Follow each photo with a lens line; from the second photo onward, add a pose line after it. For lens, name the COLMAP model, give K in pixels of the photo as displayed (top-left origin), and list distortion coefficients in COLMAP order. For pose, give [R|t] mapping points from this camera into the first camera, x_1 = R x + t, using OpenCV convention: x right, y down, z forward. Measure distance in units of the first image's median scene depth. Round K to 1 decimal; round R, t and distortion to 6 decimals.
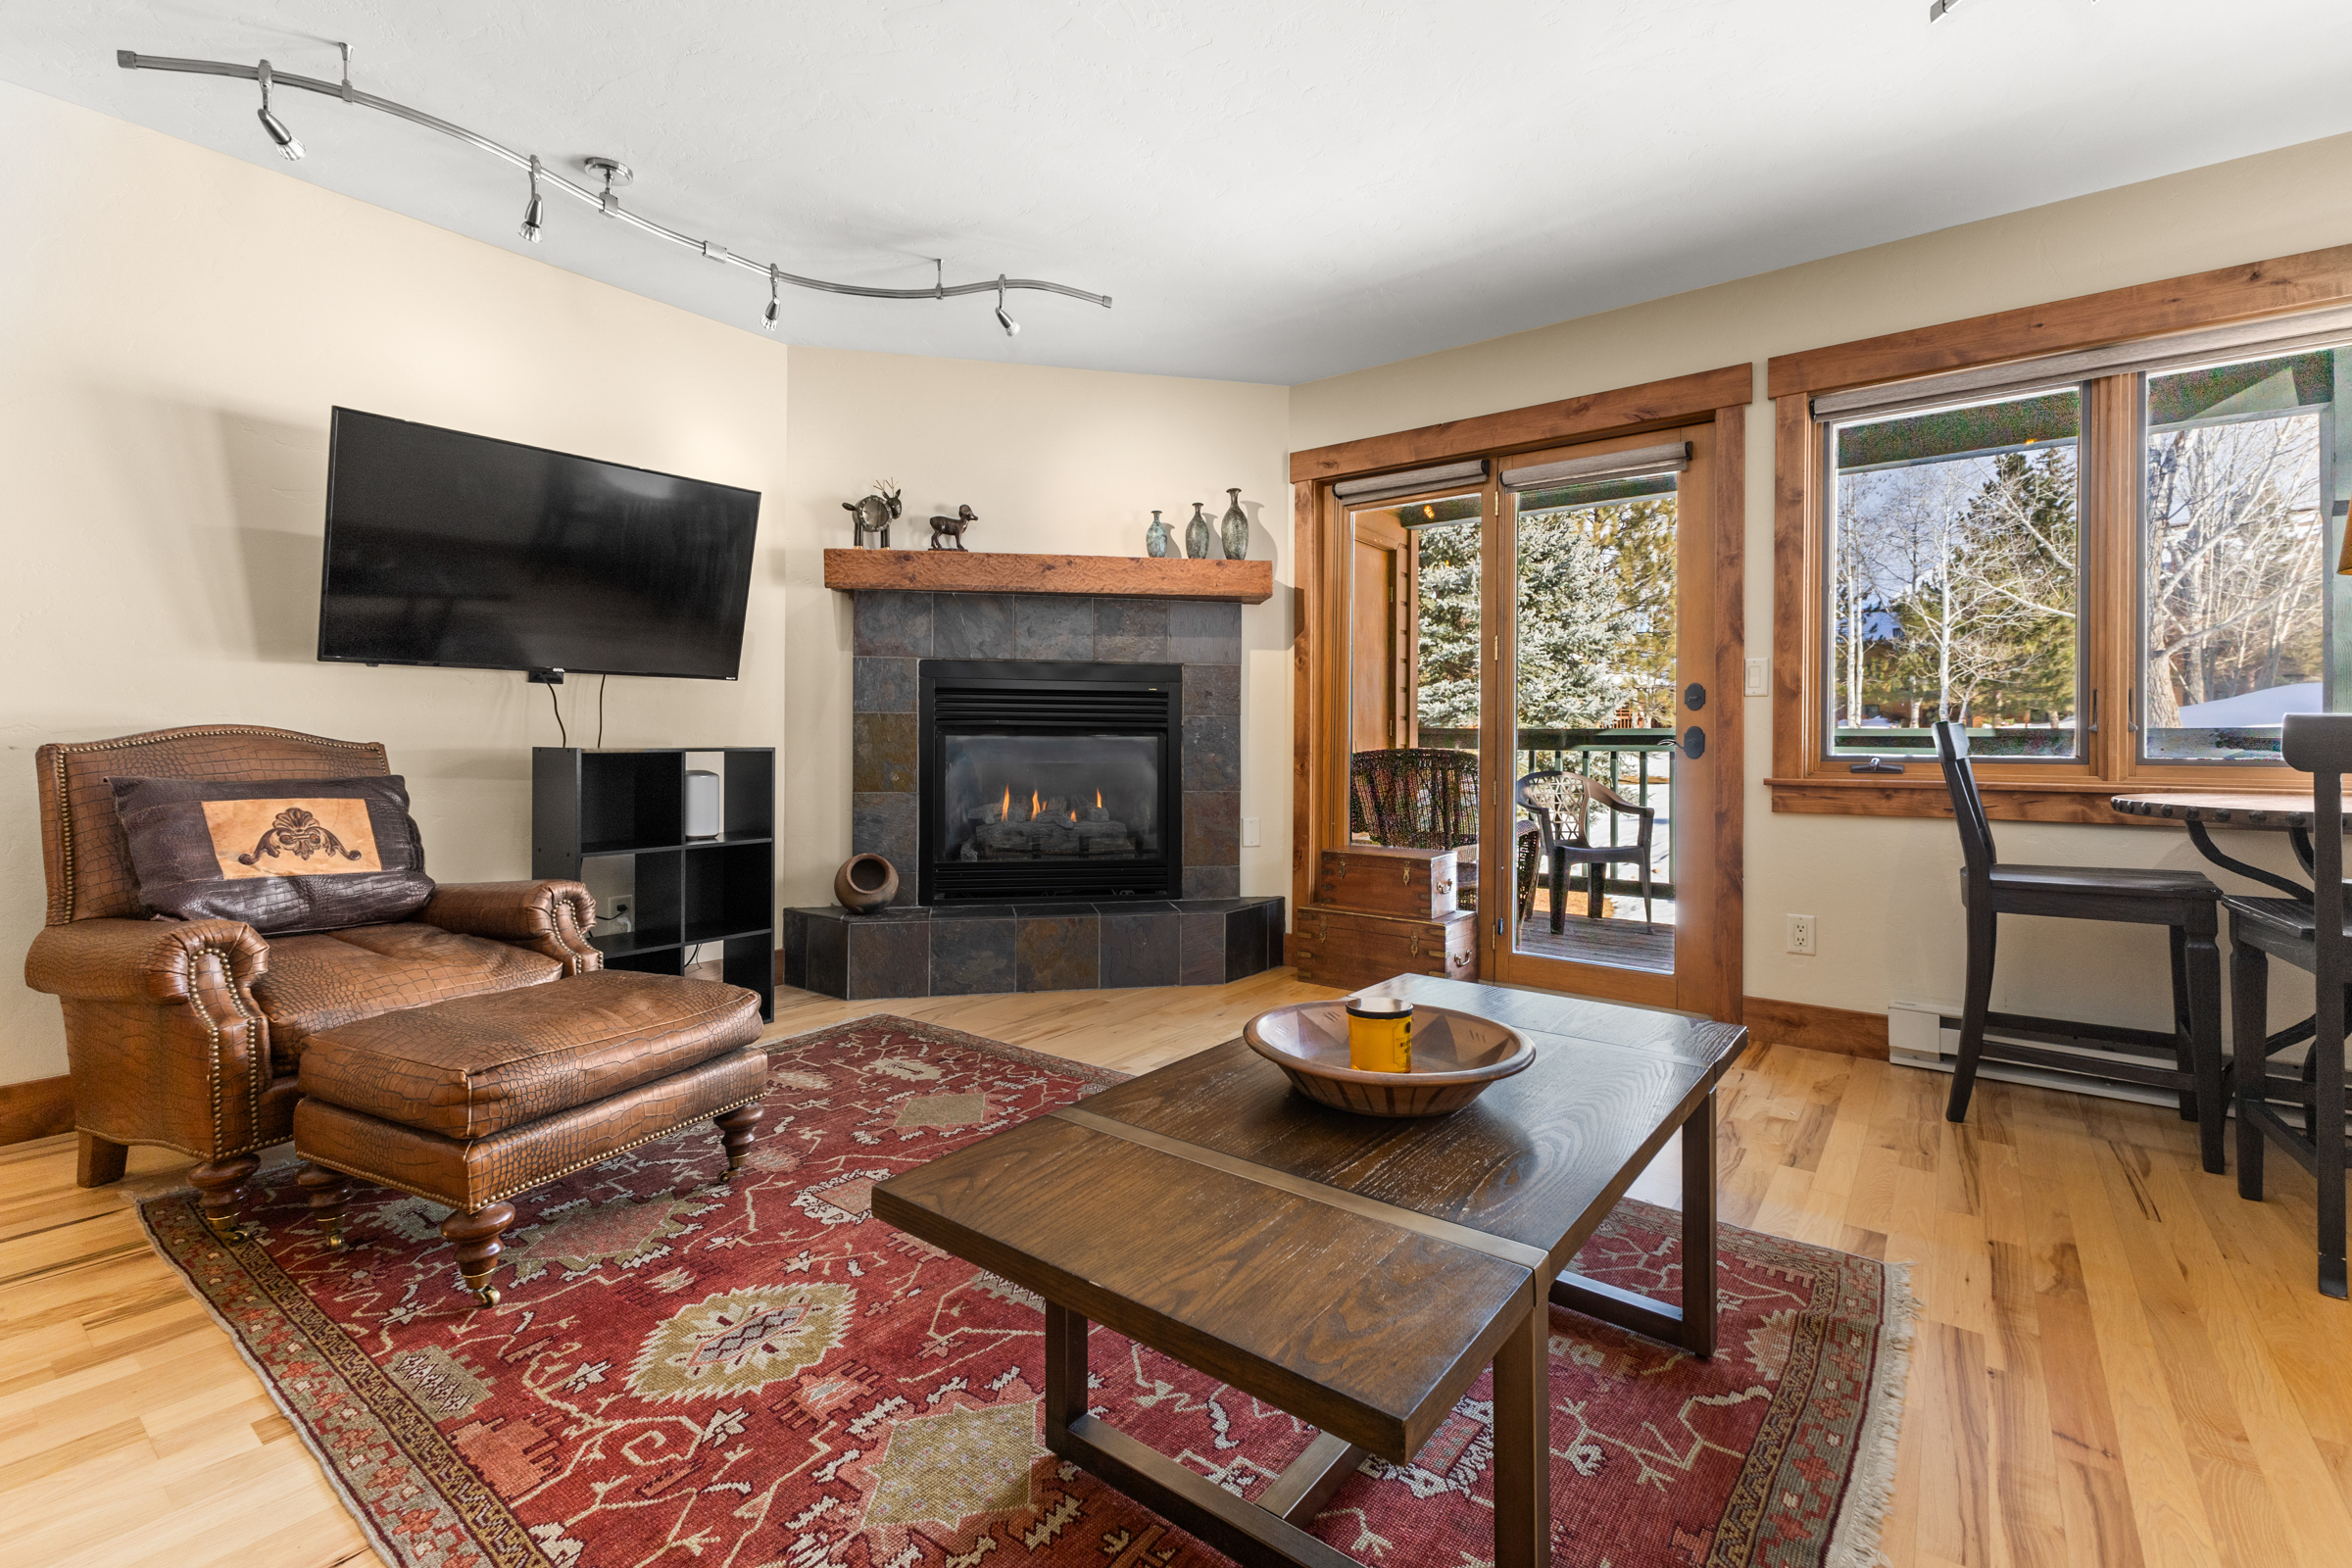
lens RADIAL K [[999.4, 0, 1209.8], [0, 999.4, 740.7], [0, 0, 1]] dist [0.012493, -0.004572]
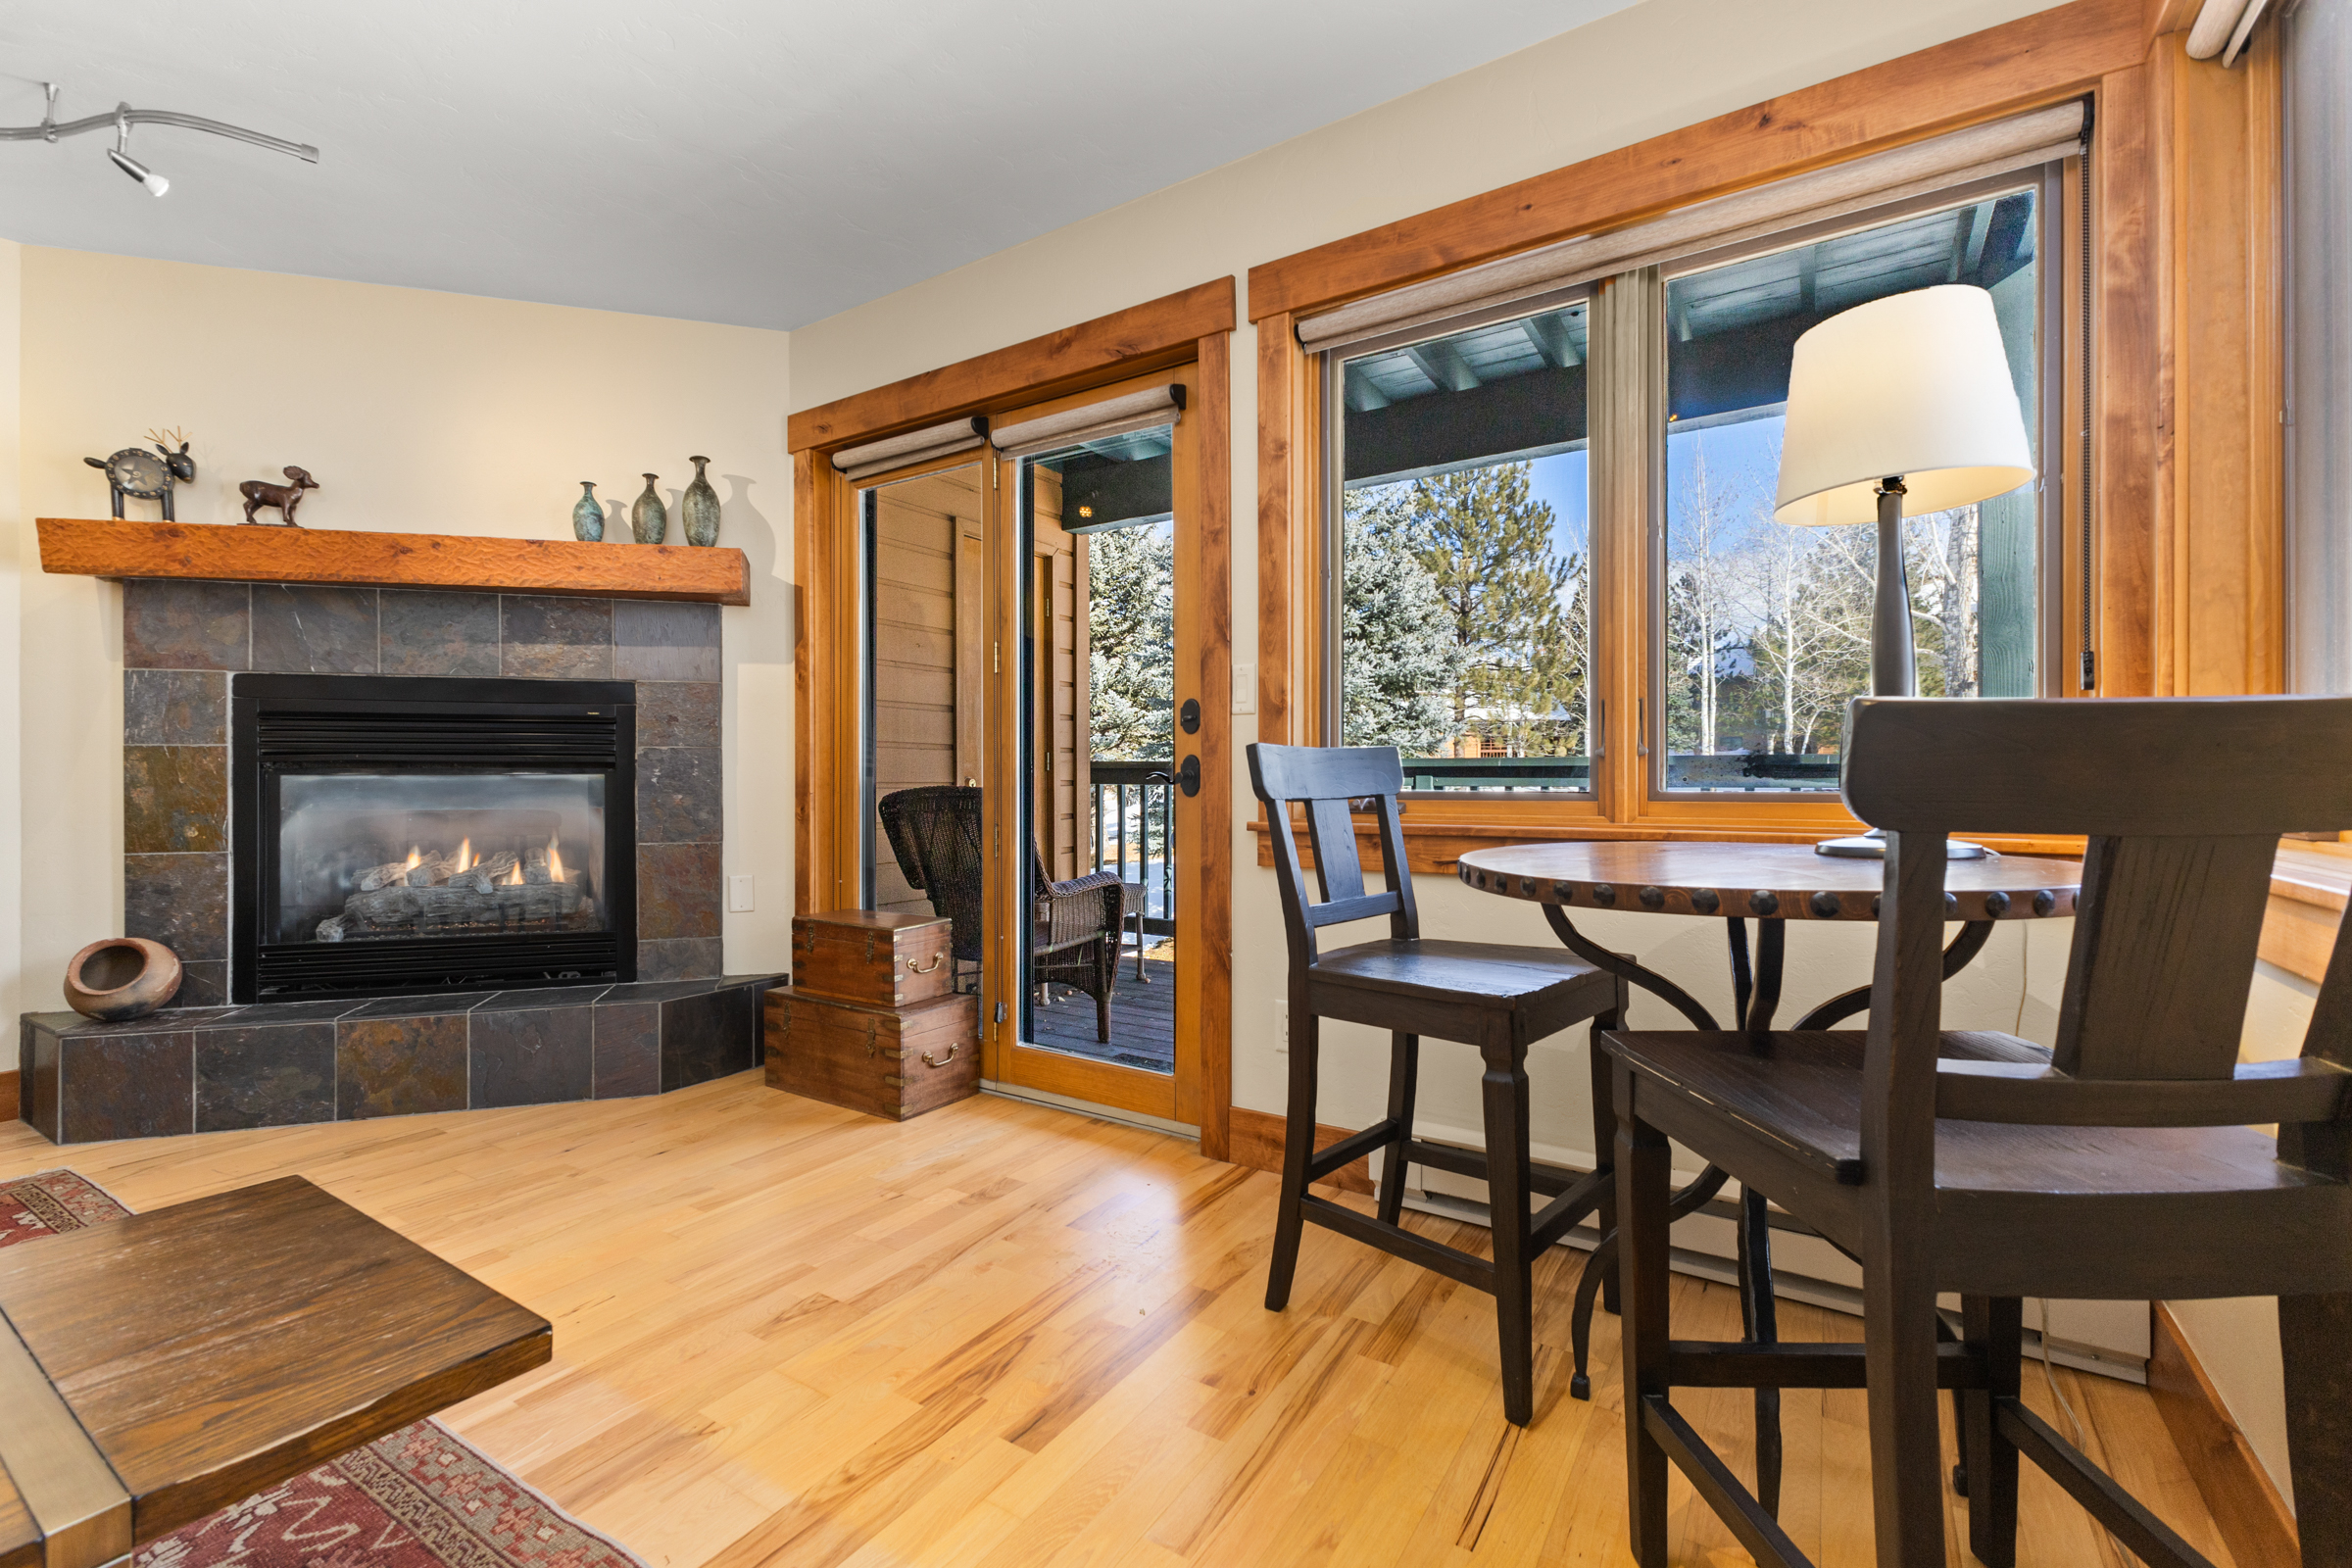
lens RADIAL K [[999.4, 0, 1172.5], [0, 999.4, 780.4], [0, 0, 1]] dist [0.012493, -0.004572]
pose [[0.996915, -0.009860, 0.077864, 0.408561], [0.009546, 0.999945, 0.004406, 0.001943], [-0.077903, -0.003649, 0.996954, 0.231904]]
